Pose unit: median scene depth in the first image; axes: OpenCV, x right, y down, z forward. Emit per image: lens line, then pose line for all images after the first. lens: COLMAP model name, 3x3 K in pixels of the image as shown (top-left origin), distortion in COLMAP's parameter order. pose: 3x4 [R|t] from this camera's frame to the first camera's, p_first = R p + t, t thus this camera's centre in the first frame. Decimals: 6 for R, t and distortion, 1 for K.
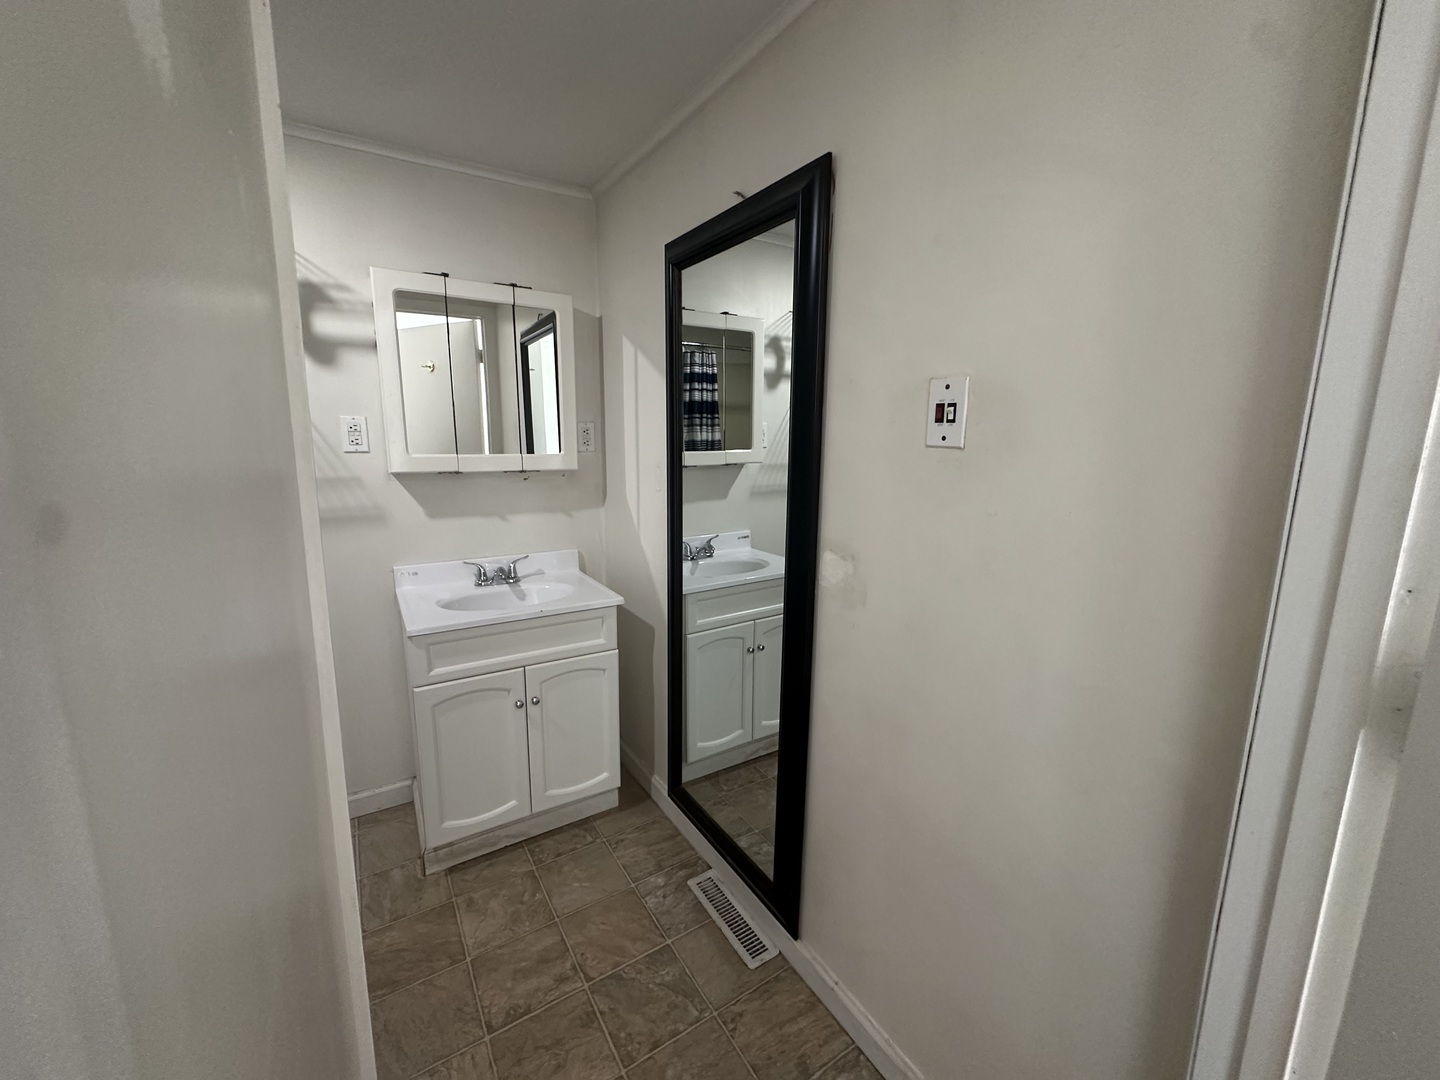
lens RADIAL K [[577.5, 0, 720.0], [0, 577.5, 540.0], [0, 0, 1]] dist [-0.001860, 0.000485]
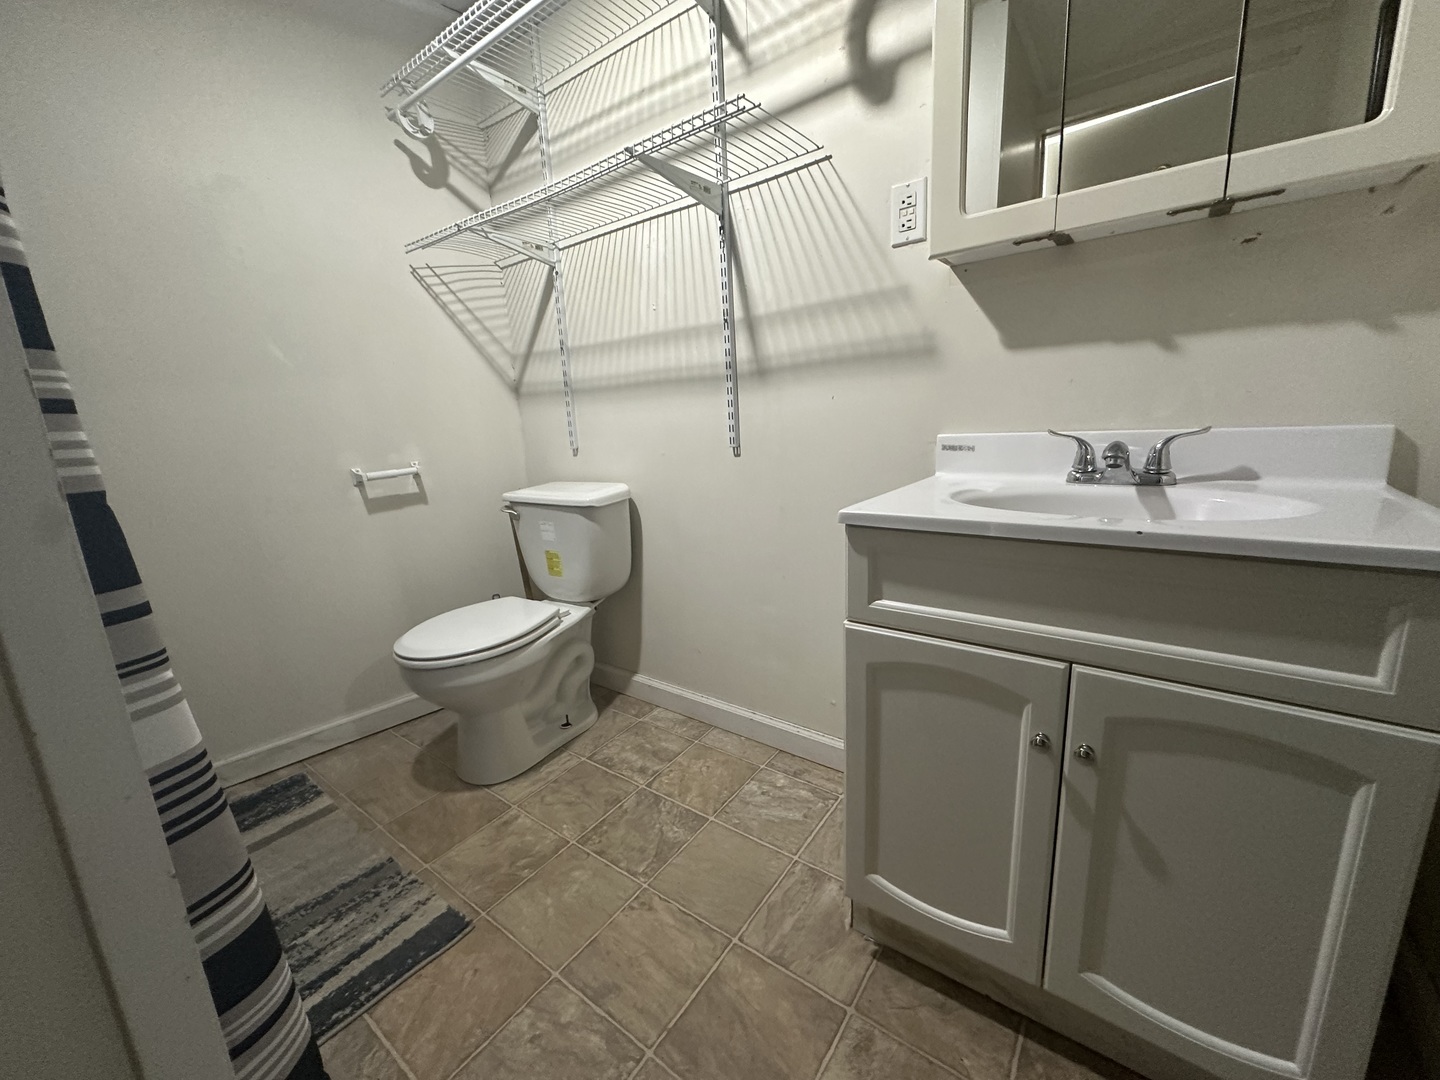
lens RADIAL K [[577.5, 0, 720.0], [0, 577.5, 540.0], [0, 0, 1]] dist [-0.001860, 0.000485]
pose [[0.355832, 0.172816, -0.918433, -0.064360], [-0.106051, 0.983873, 0.144041, 0.095439], [0.928513, 0.046146, 0.368420, 0.574080]]
